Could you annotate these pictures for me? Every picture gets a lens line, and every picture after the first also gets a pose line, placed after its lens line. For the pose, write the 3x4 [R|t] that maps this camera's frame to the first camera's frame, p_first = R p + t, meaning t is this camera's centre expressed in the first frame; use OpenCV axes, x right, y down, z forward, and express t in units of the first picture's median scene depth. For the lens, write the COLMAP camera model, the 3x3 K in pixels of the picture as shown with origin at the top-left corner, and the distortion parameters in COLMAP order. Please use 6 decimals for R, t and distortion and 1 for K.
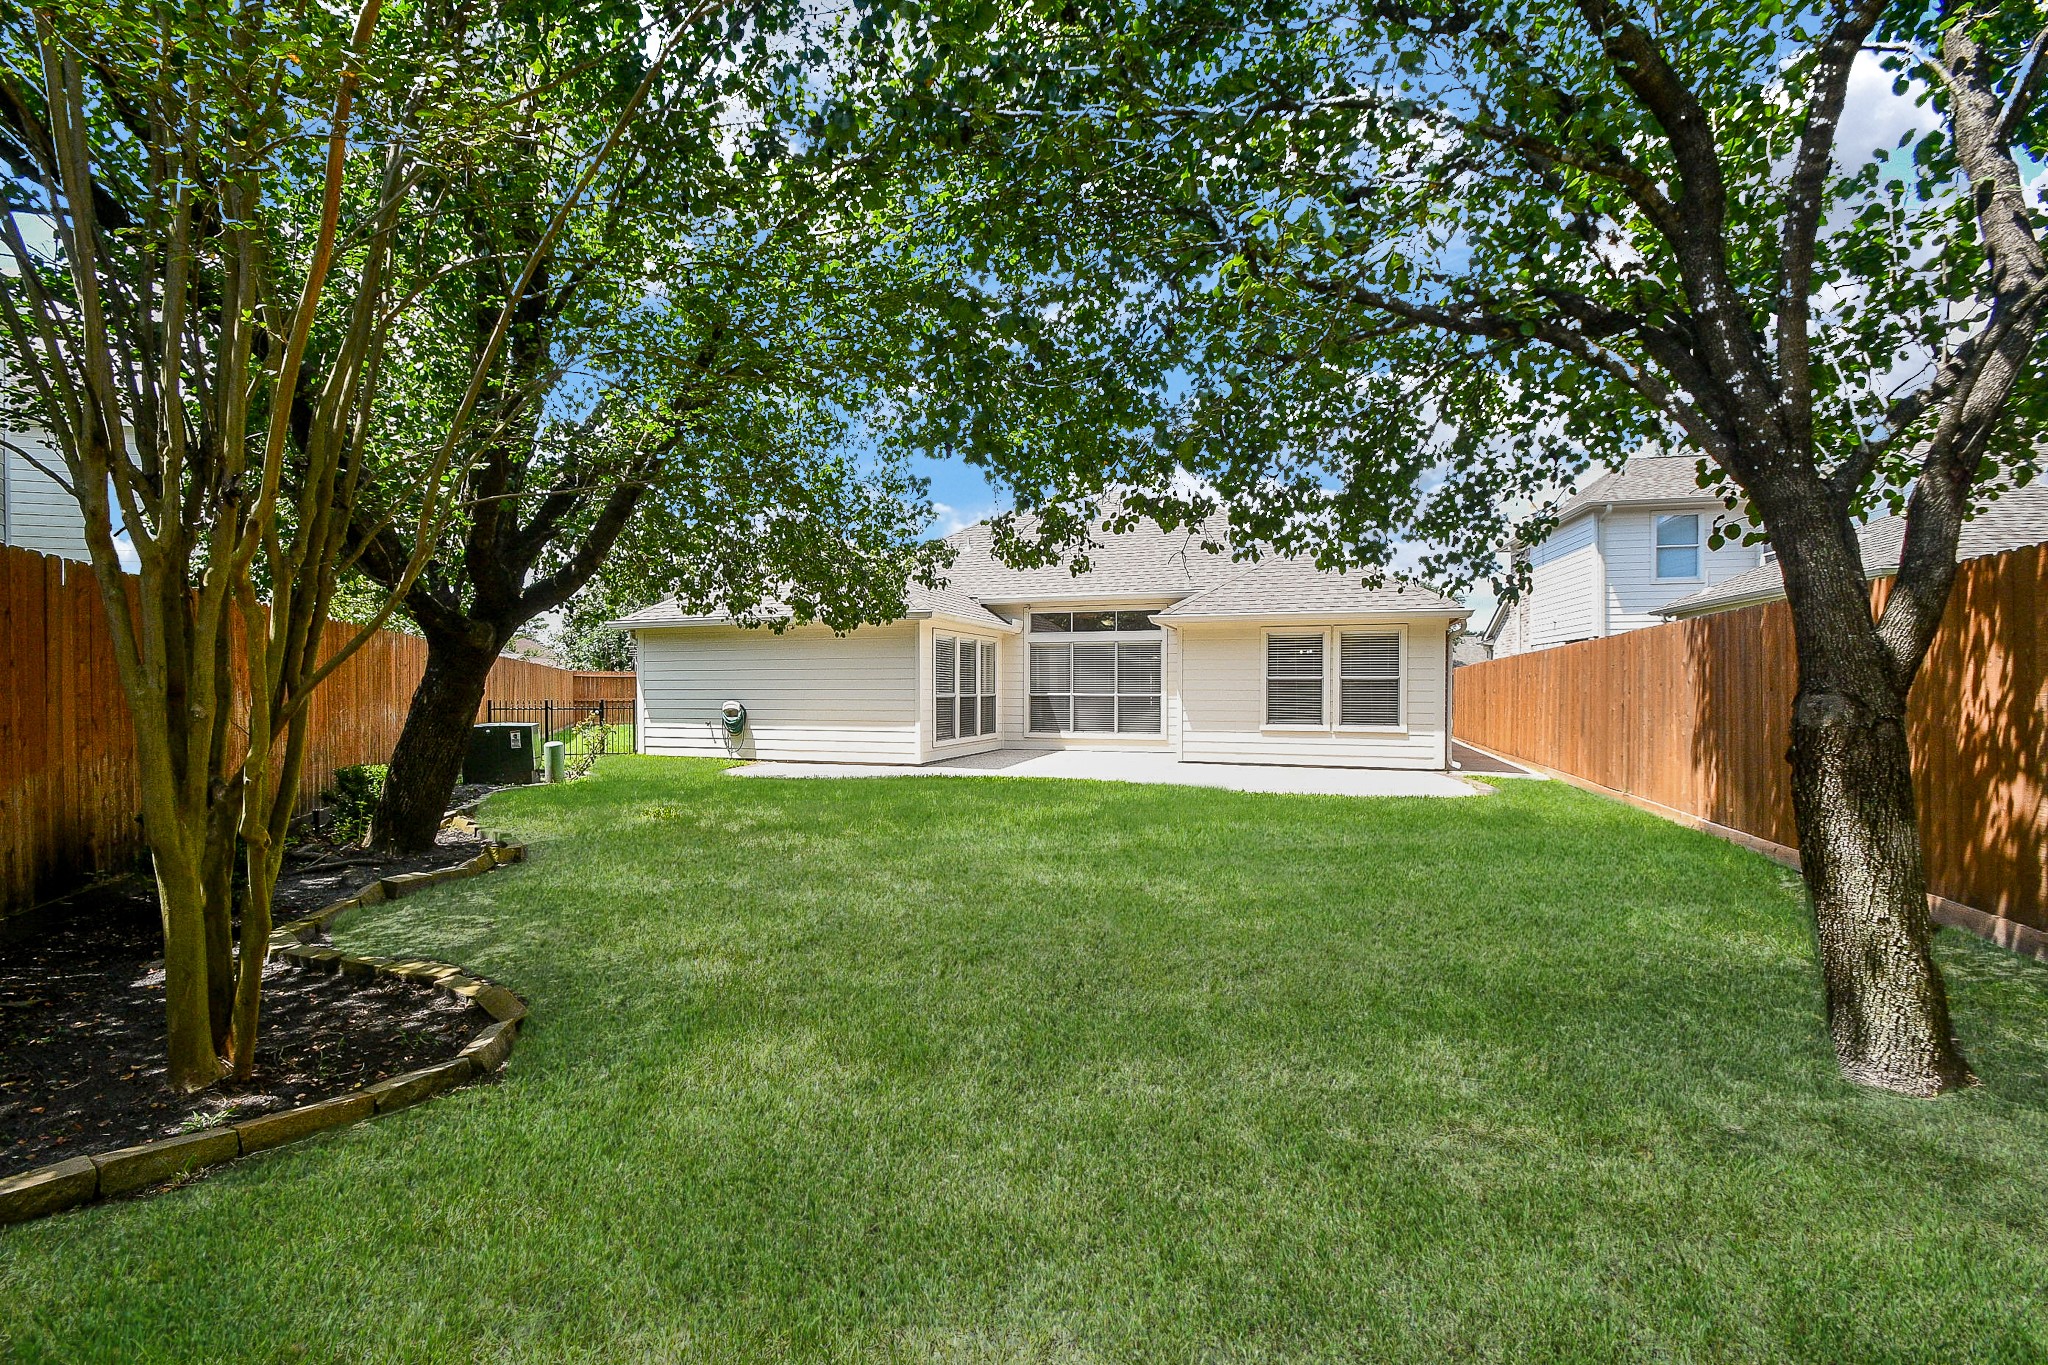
lens RADIAL K [[929.2, 0, 1016.4], [0, 929.2, 683.2], [0, 0, 1]] dist [-0.003082, -0.005354]
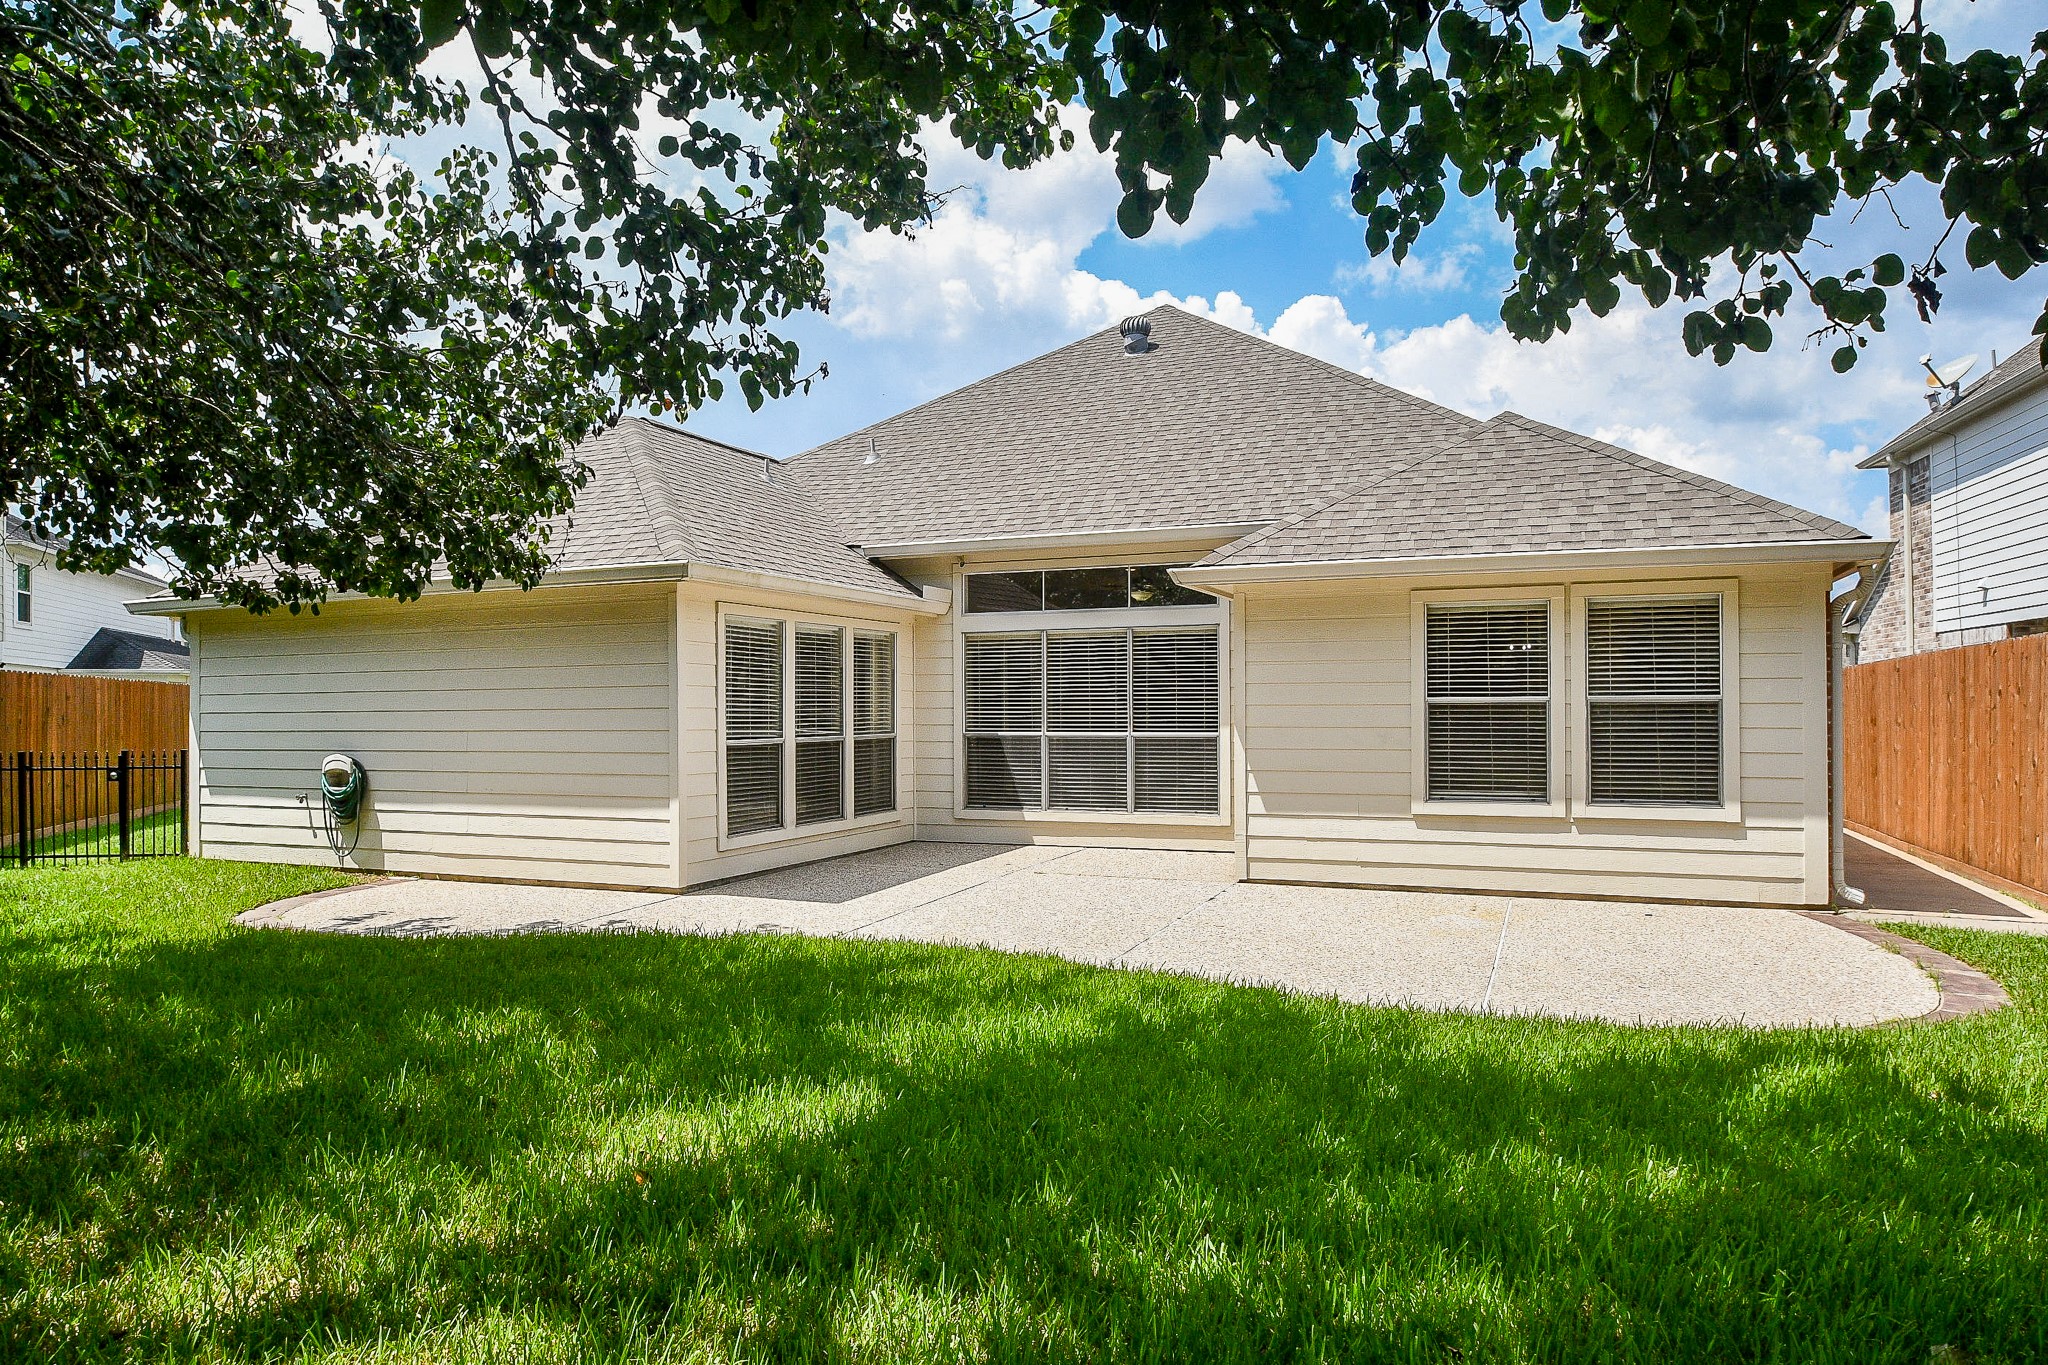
lens RADIAL K [[1307.1, 0, 1027.2], [0, 1307.1, 678.8], [0, 0, 1]] dist [-0.047635, -0.000254]
pose [[0.997698, -0.008822, -0.067238, 0.111464], [0.007528, 0.999782, -0.019467, -0.005189], [0.067395, 0.018916, 0.997547, 0.329472]]
